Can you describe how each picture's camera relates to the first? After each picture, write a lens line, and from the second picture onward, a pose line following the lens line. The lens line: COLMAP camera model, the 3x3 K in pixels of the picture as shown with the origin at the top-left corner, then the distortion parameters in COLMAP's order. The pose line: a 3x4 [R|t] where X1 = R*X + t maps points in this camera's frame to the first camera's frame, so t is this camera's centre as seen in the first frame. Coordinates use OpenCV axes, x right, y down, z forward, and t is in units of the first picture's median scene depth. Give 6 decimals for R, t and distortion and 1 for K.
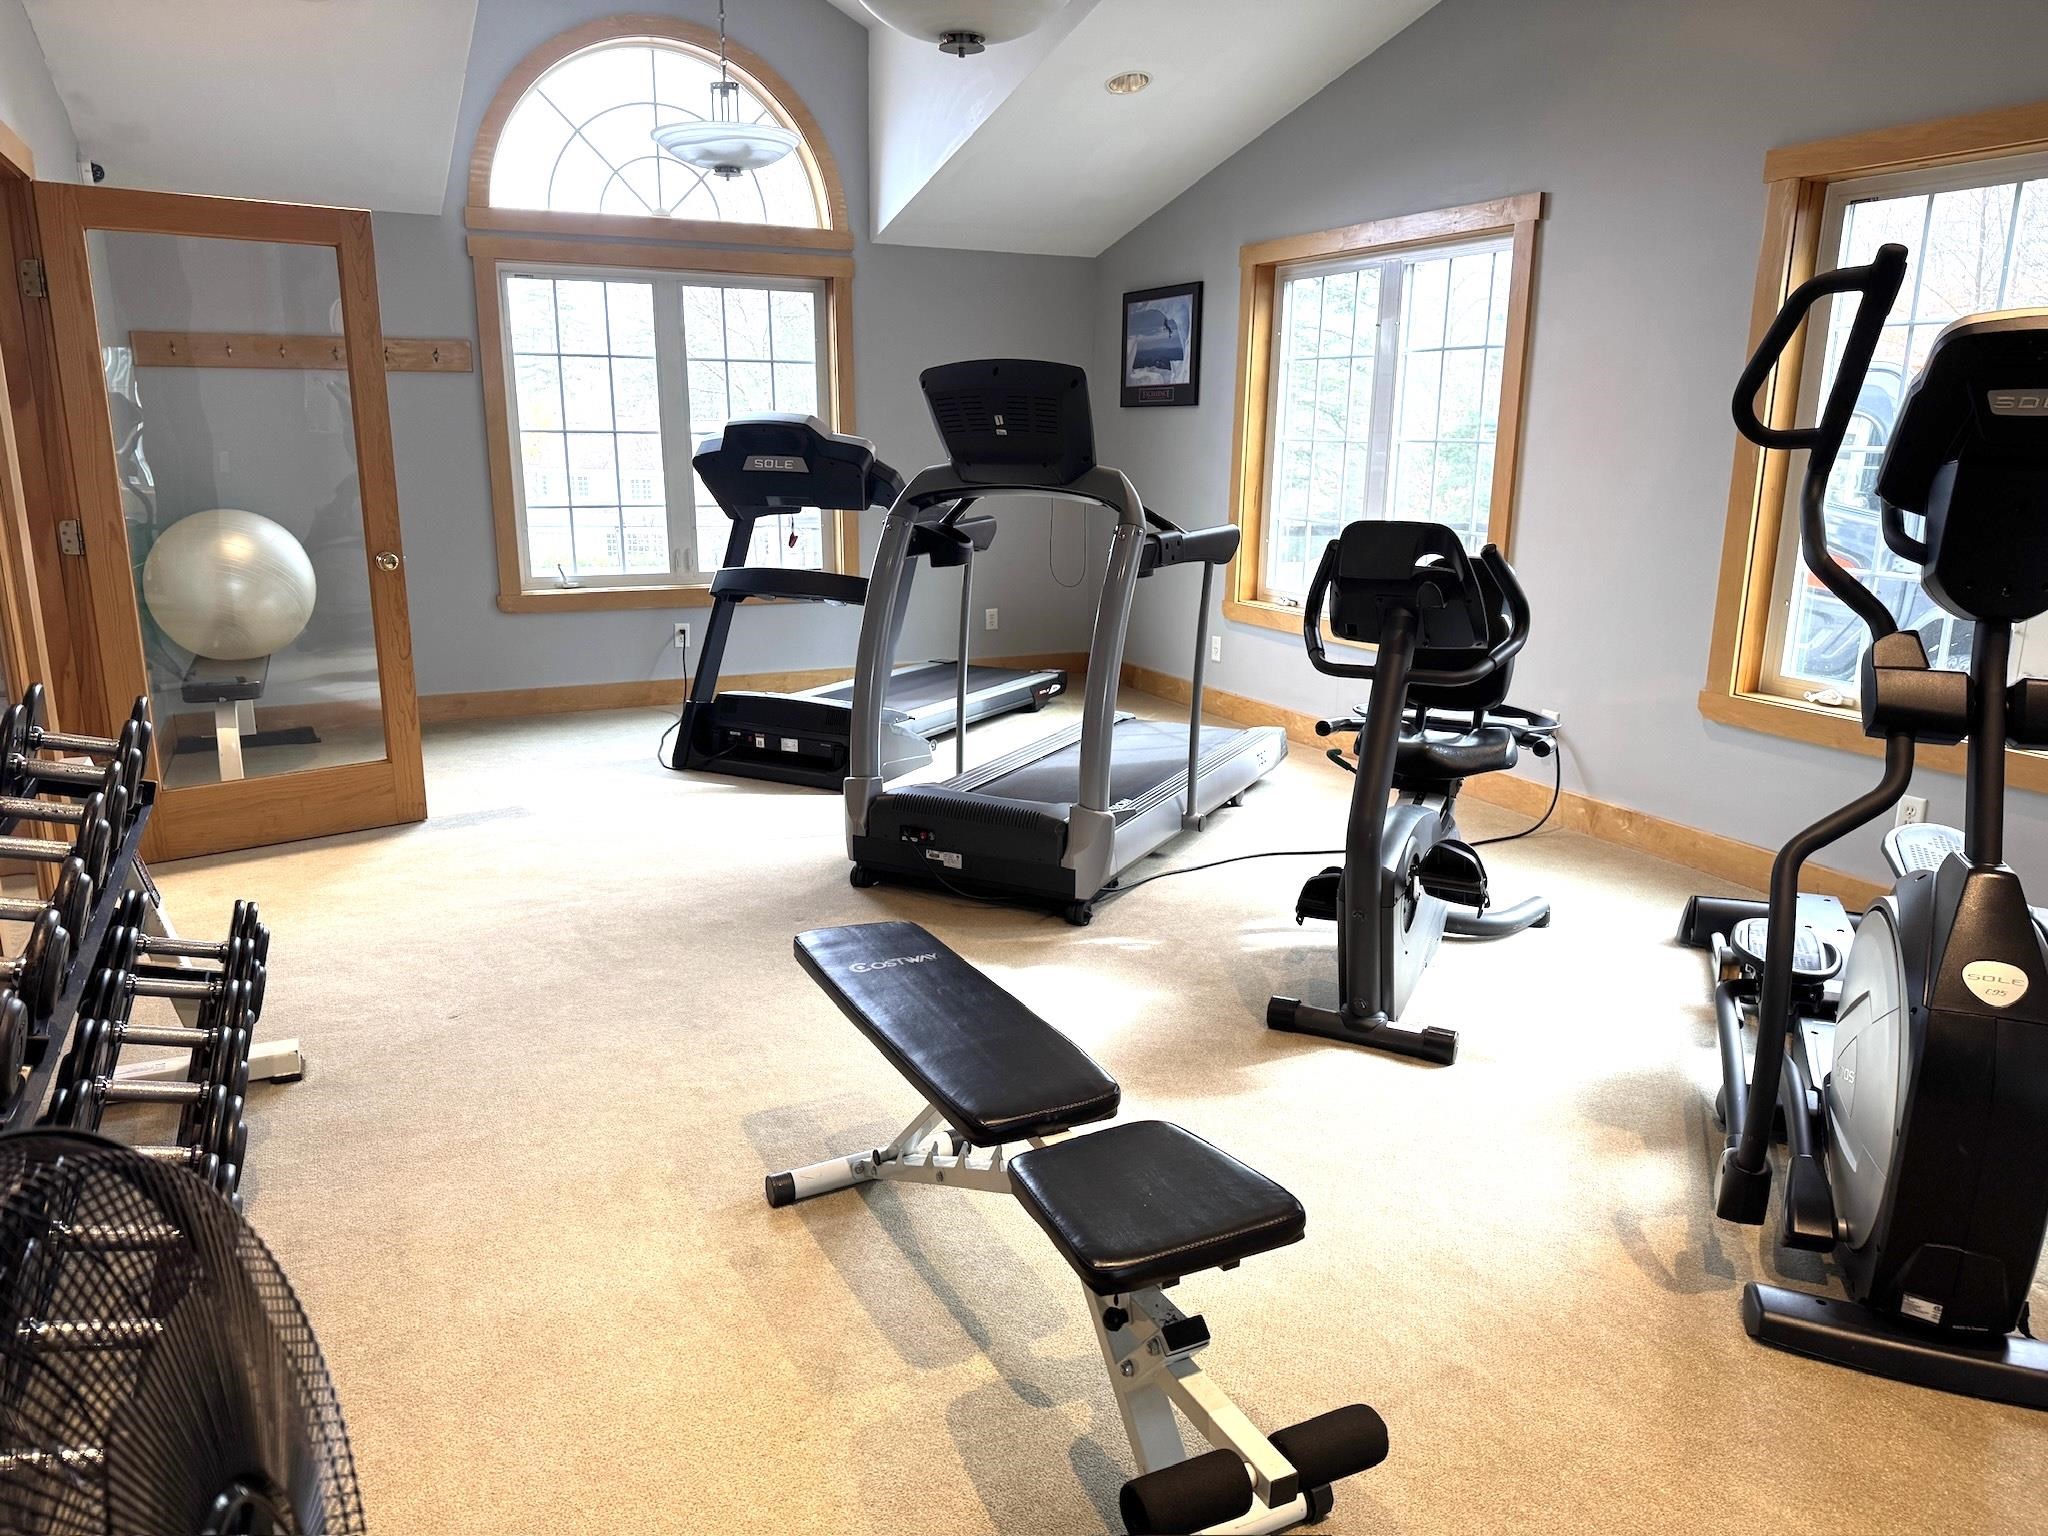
lens RADIAL K [[1404.9, 0, 1019.9], [0, 1404.9, 772.5], [0, 0, 1]] dist [0.146924, -0.270105]
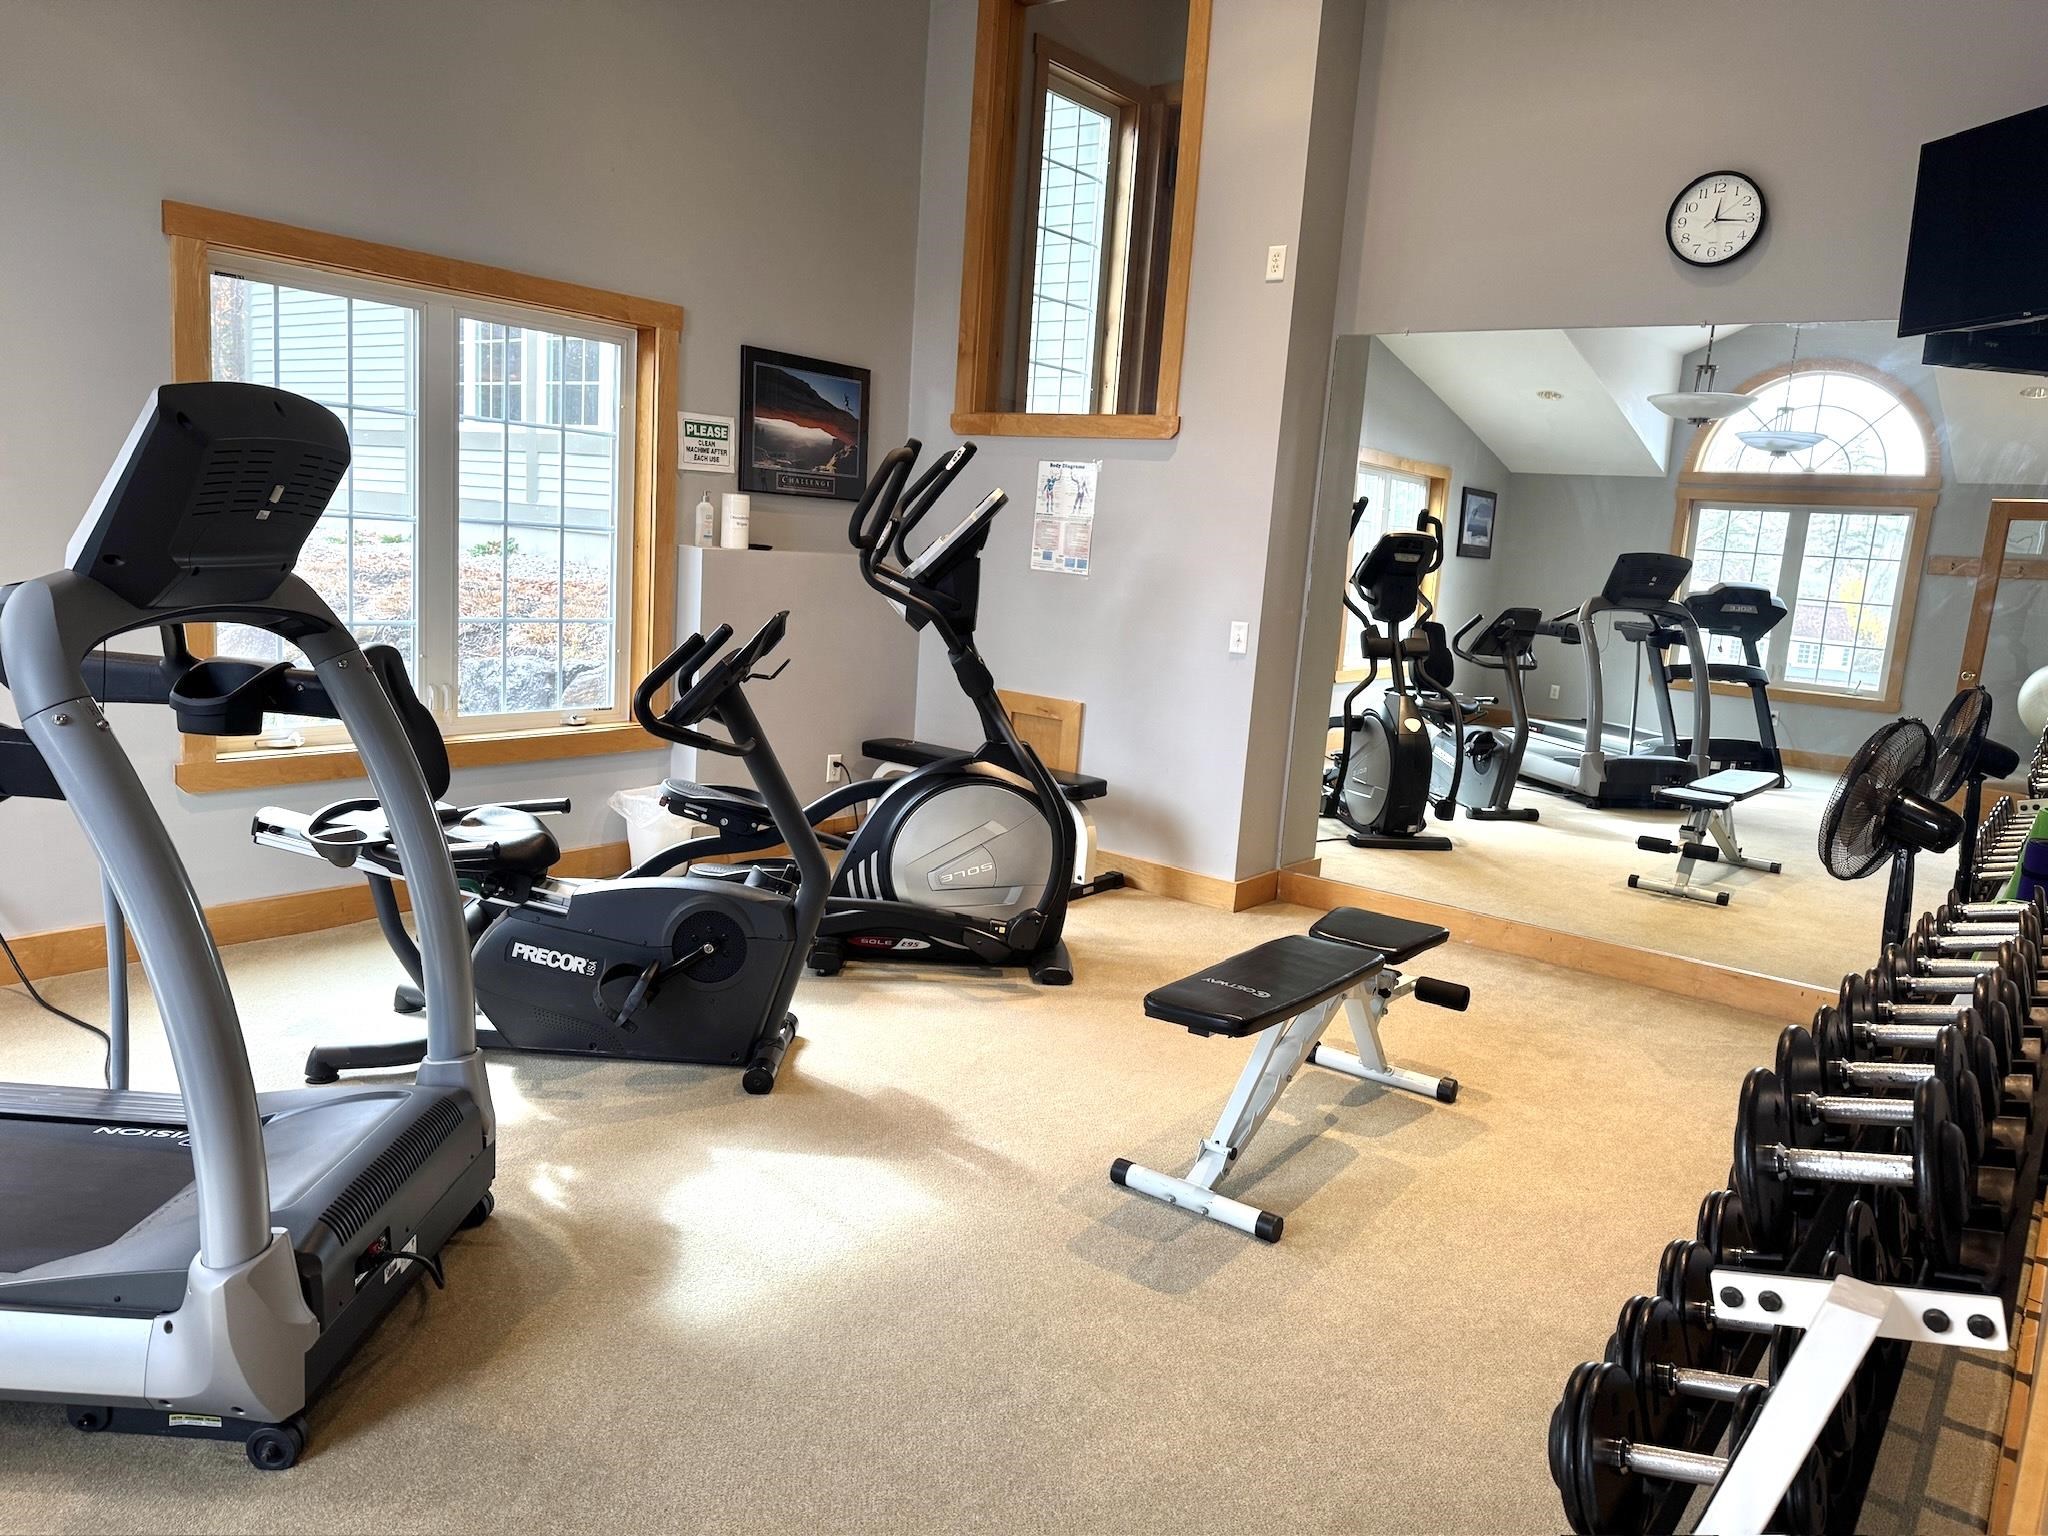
lens RADIAL K [[1404.9, 0, 1019.9], [0, 1404.9, 772.5], [0, 0, 1]] dist [0.146924, -0.270105]
pose [[-0.458033, -0.181648, 0.870178, -1.096796], [0.138566, 0.952344, 0.271737, -0.429185], [-0.878069, 0.245041, -0.411035, 1.704470]]
